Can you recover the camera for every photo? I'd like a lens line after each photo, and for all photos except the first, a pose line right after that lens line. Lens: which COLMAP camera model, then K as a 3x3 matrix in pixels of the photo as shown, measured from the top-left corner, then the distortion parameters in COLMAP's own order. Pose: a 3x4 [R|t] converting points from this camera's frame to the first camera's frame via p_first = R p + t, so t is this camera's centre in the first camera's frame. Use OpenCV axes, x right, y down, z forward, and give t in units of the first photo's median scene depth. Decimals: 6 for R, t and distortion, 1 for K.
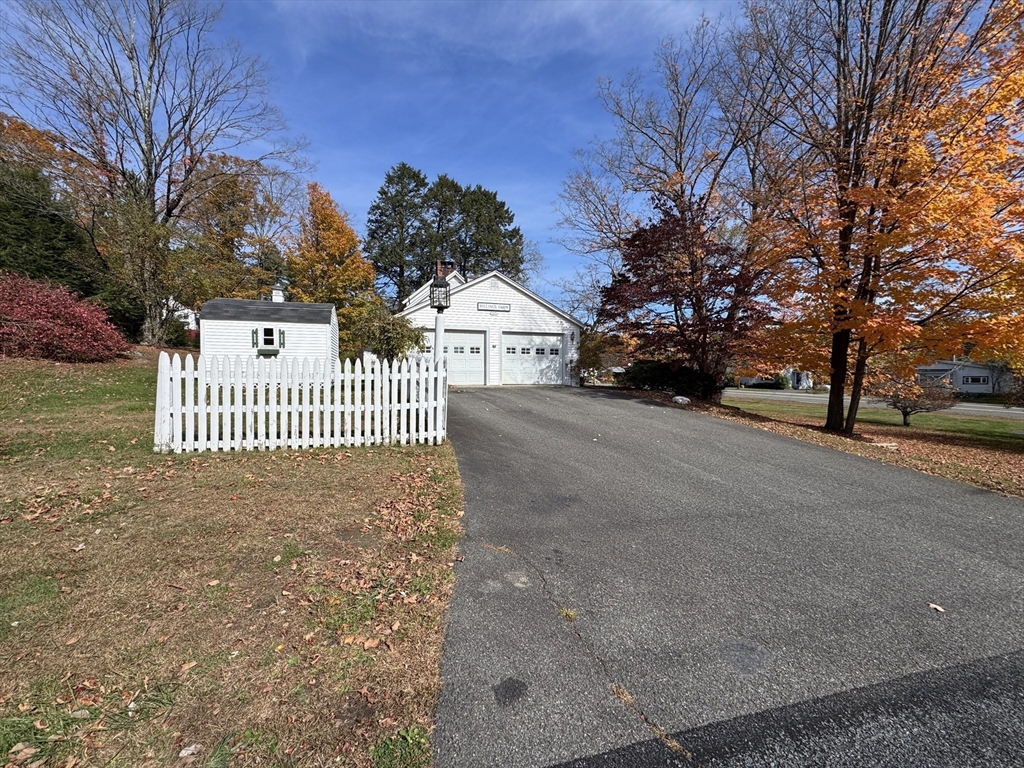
lens RADIAL K [[410.1, 0, 511.7], [0, 410.1, 380.5], [0, 0, 1]] dist [-0.002567, 0.000183]
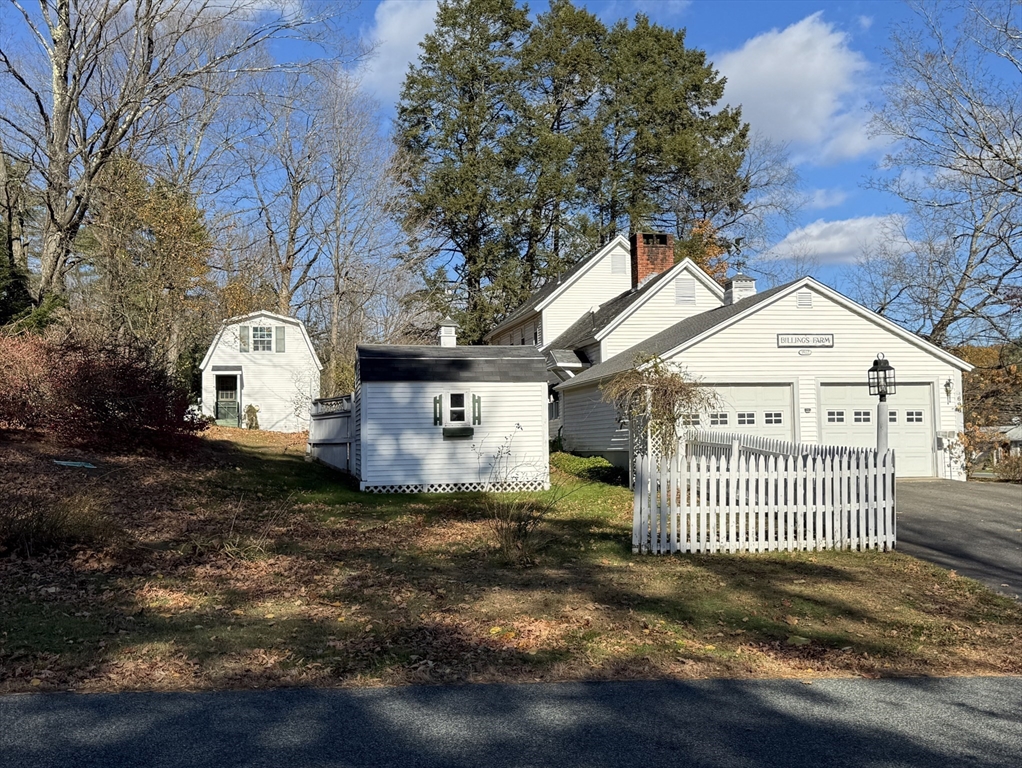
lens RADIAL K [[1258.1, 0, 511.0], [0, 1258.1, 384.0], [0, 0, 1]] dist [0.192973, 0.000000]
pose [[0.998093, -0.024853, -0.056513, -0.403350], [0.021419, 0.997934, -0.060569, -0.025020], [0.057901, 0.059243, 0.996563, -0.885735]]
